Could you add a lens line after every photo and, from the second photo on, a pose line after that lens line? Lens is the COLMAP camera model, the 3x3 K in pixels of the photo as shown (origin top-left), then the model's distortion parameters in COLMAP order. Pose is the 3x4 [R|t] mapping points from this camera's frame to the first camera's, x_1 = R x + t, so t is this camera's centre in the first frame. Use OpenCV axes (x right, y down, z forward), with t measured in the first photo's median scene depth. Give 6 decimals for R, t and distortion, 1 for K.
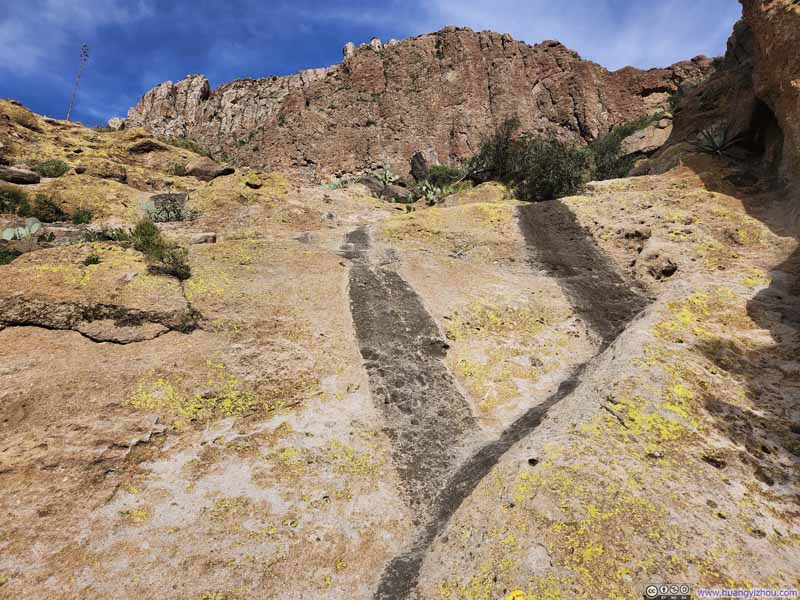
lens RADIAL K [[542.7, 0, 403.7], [0, 542.7, 306.0], [0, 0, 1]] dist [0.034161, -0.010941]
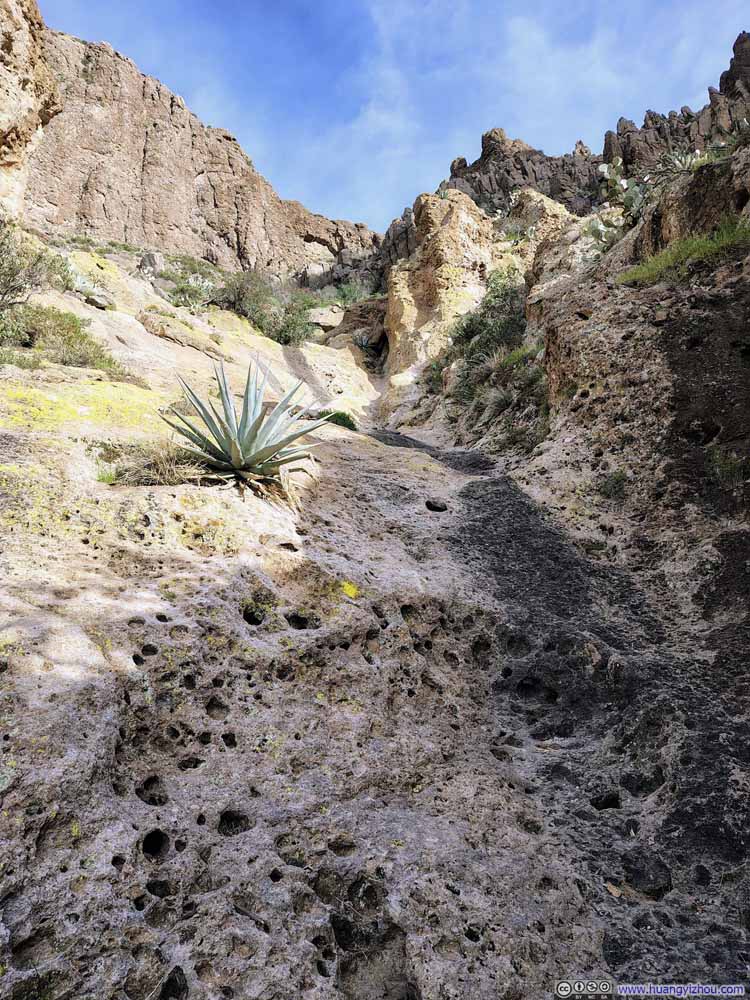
lens RADIAL K [[691.9, 0, 377.5], [0, 691.9, 499.0], [0, 0, 1]] dist [0.002109, -0.001353]
pose [[0.796721, 0.188617, 0.574160, -0.065116], [-0.230150, 0.973155, -0.000327, 0.021840], [-0.558808, -0.131882, 0.818743, -0.104028]]
